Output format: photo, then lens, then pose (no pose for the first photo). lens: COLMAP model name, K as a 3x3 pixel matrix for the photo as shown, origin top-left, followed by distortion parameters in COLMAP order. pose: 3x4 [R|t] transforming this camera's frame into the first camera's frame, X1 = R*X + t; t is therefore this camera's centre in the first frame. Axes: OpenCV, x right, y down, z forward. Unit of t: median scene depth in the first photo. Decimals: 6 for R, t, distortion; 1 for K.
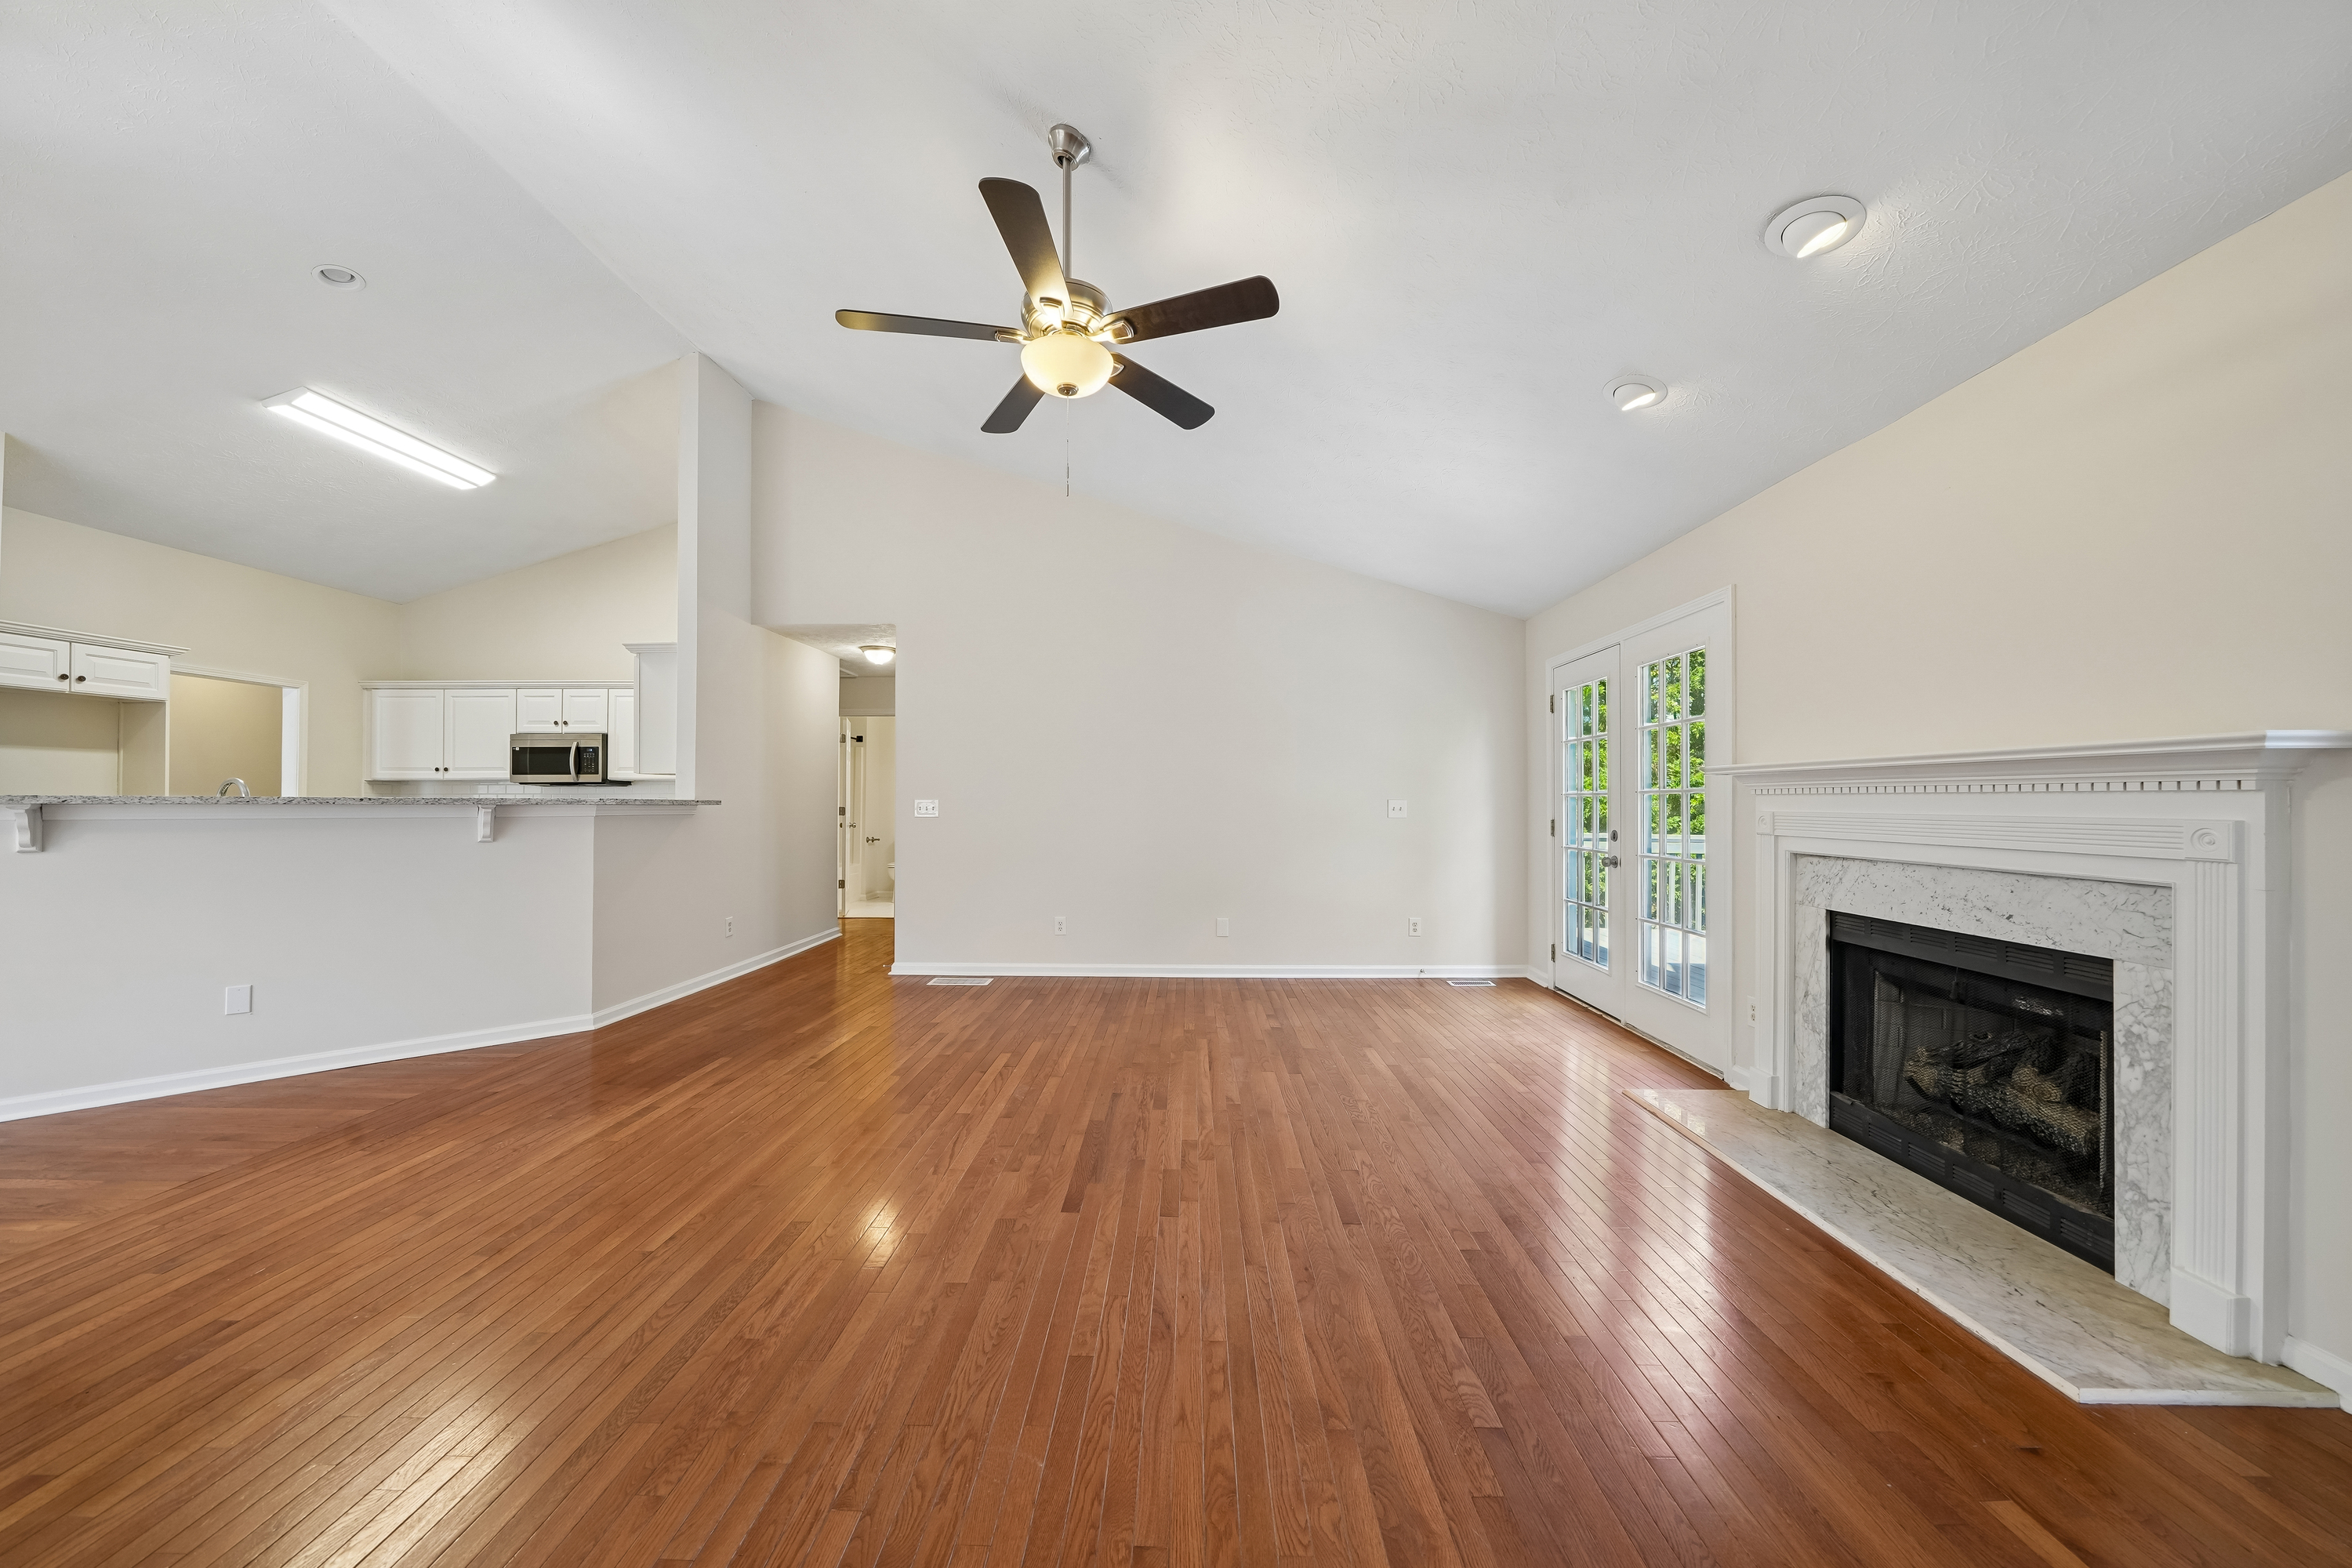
lens RADIAL K [[801.1, 0, 1170.1], [0, 801.1, 791.7], [0, 0, 1]] dist [-0.007085, 0.000480]
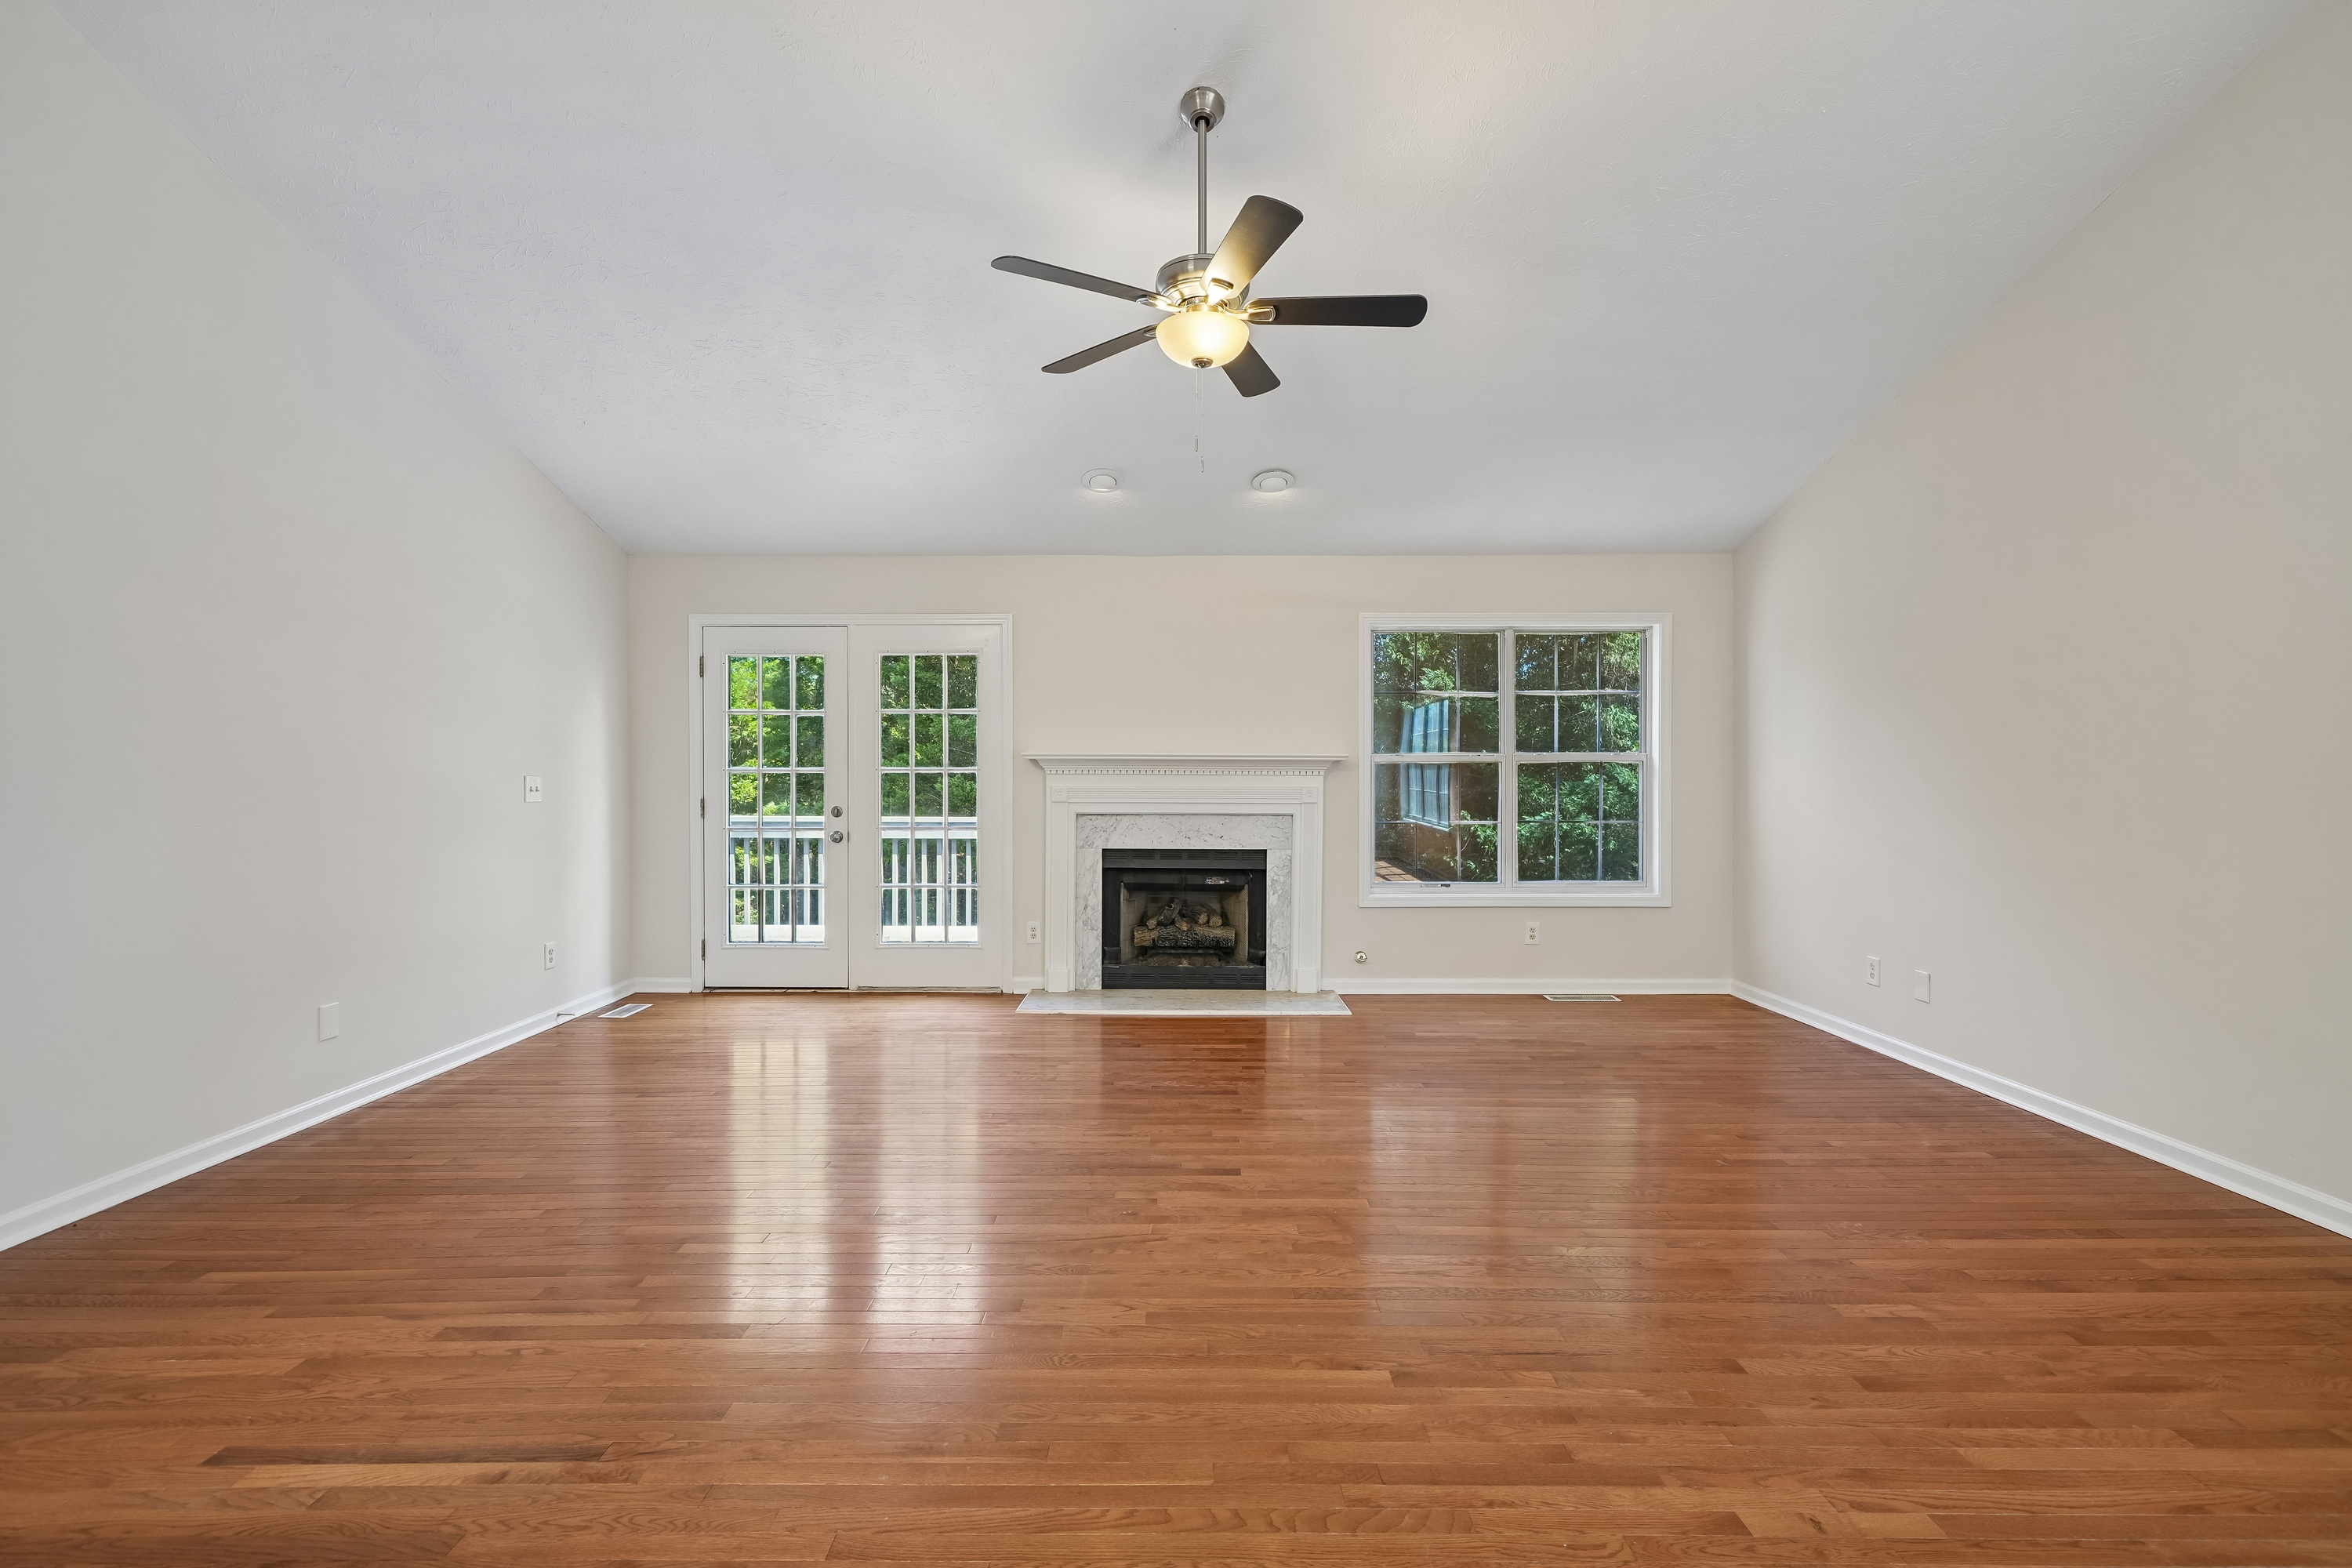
lens RADIAL K [[1041.3, 0, 1177.6], [0, 1041.3, 786.2], [0, 0, 1]] dist [-0.000871, 0.000399]
pose [[-0.019657, -0.012130, 0.999733, -1.256524], [-0.014374, 0.999826, 0.011848, 0.000146], [-0.999703, -0.014137, -0.019828, 0.938433]]
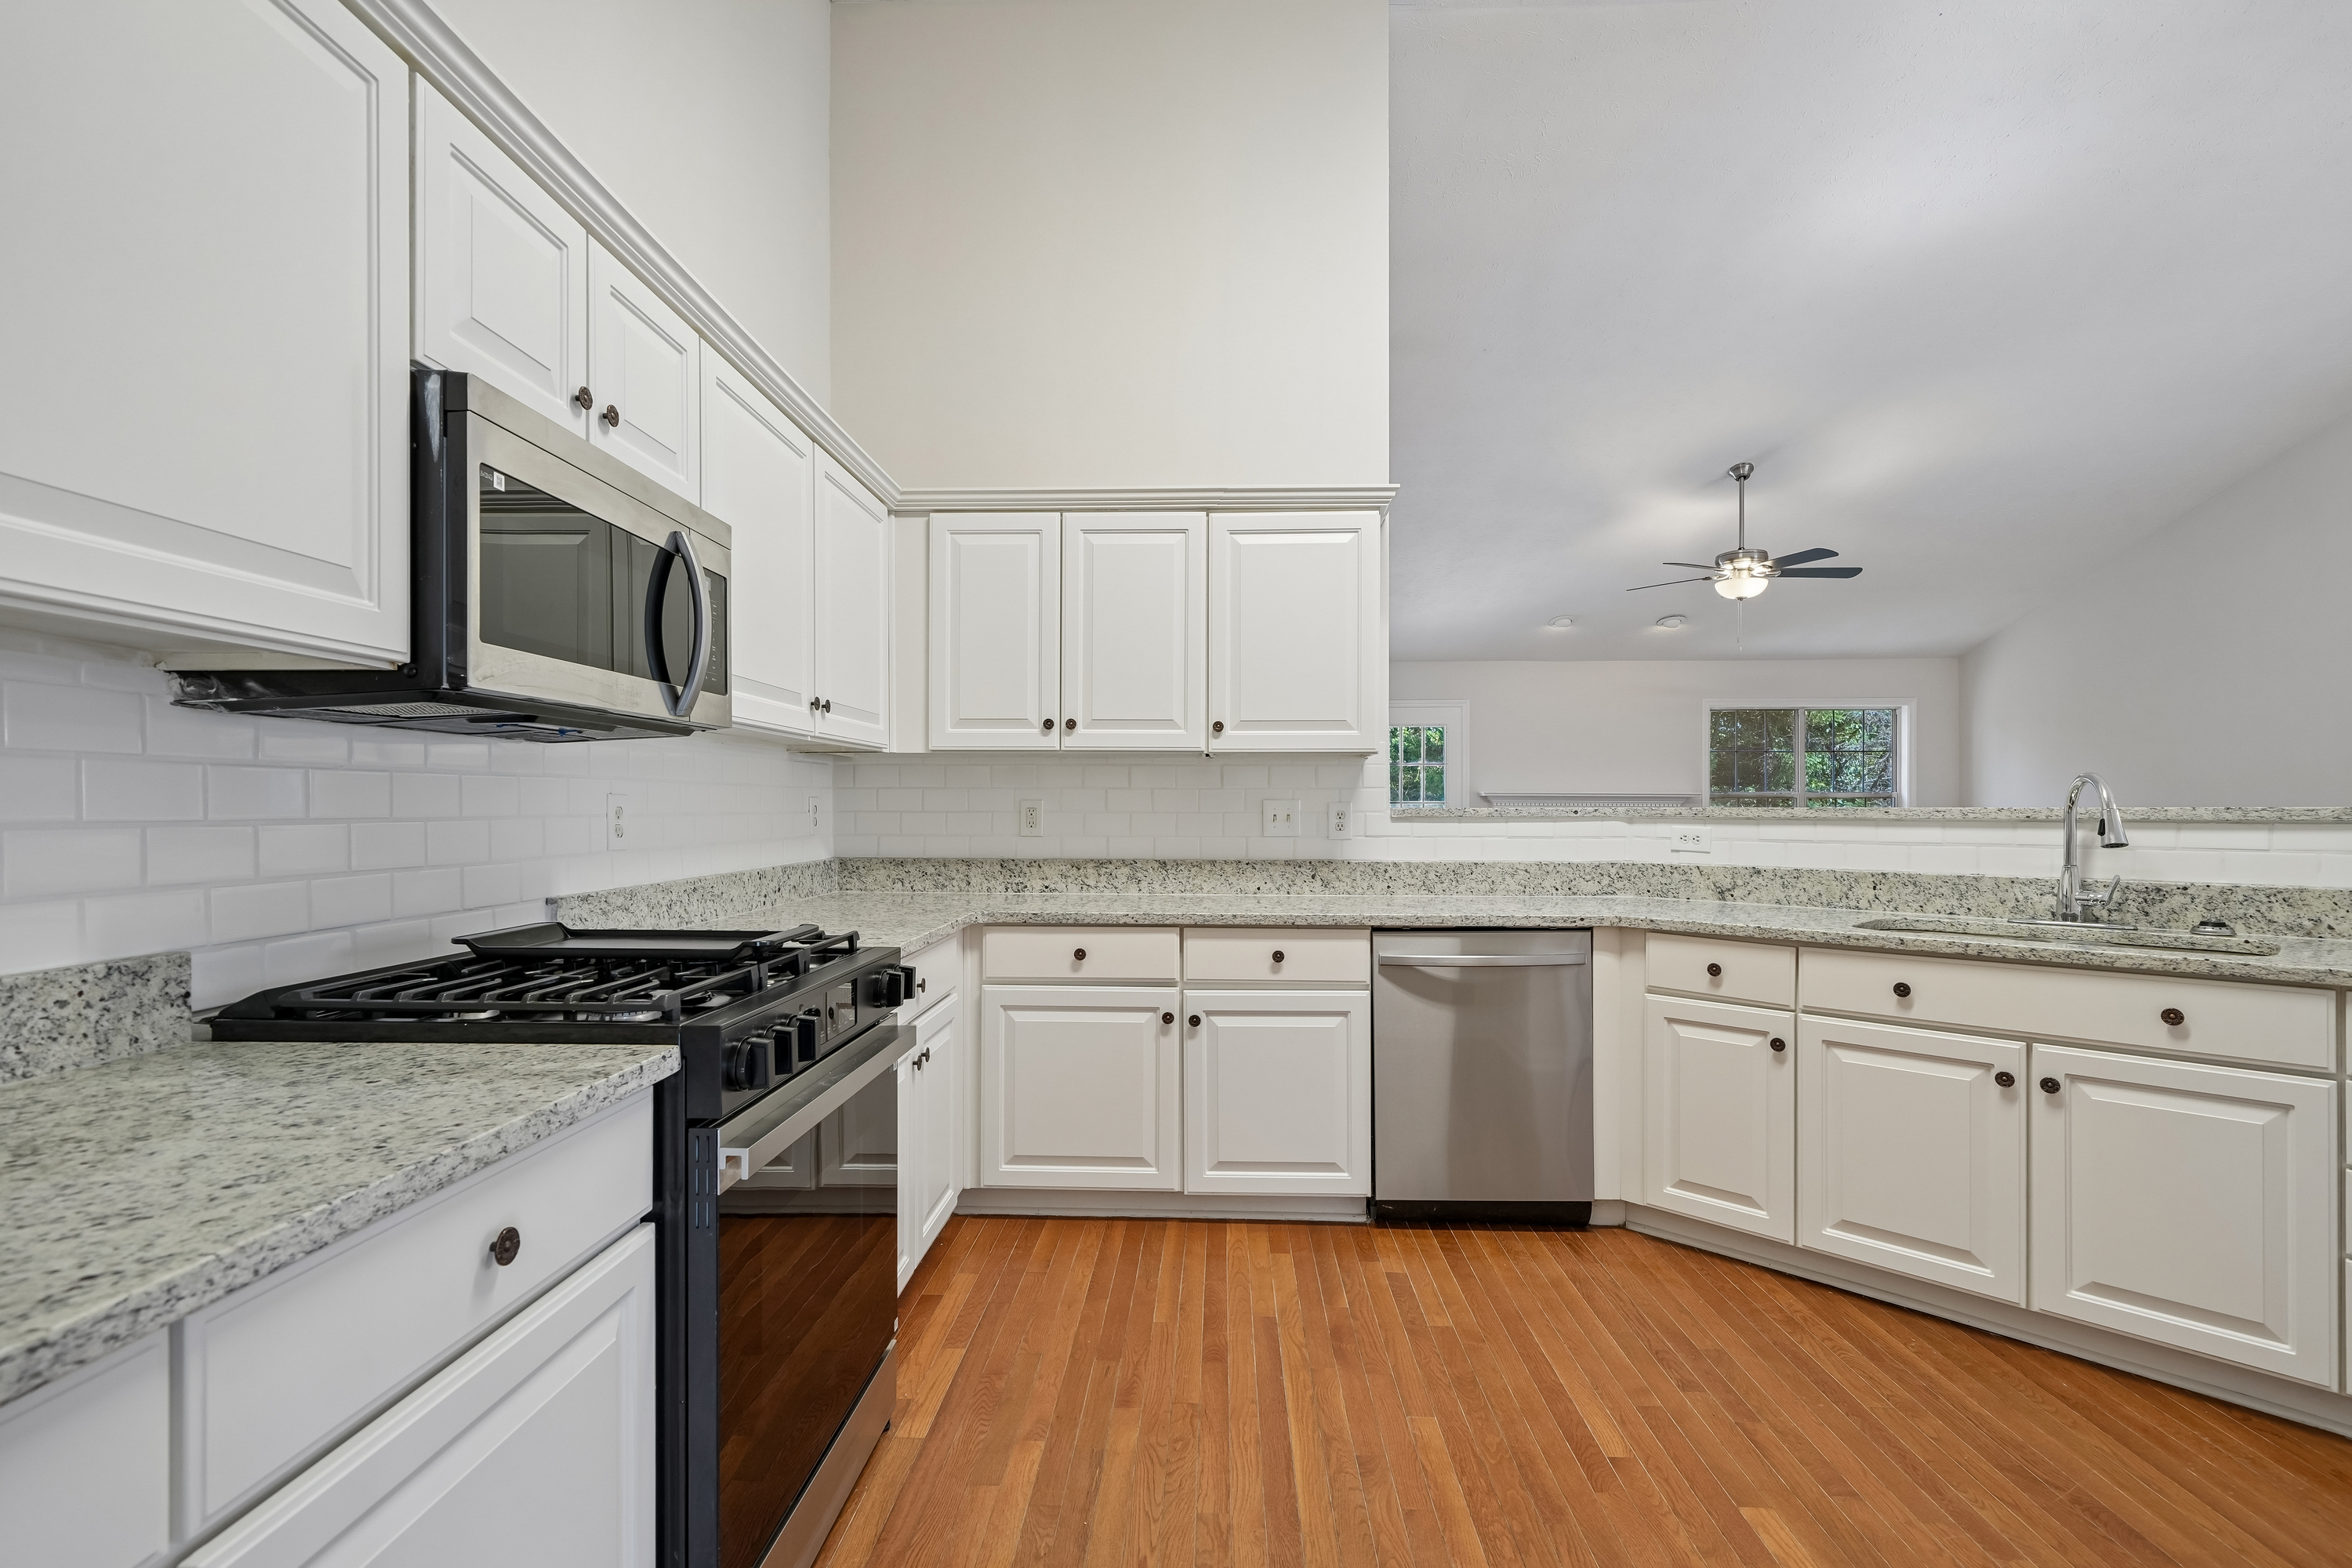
lens RADIAL K [[1078.3, 0, 1179.5], [0, 1078.3, 804.3], [0, 0, 1]] dist [0.004737, 0.000481]
pose [[0.021629, 0.002580, 0.999763, -2.461910], [-0.016523, 0.999861, -0.002222, 0.020028], [-0.999630, -0.016471, 0.021668, 2.043308]]
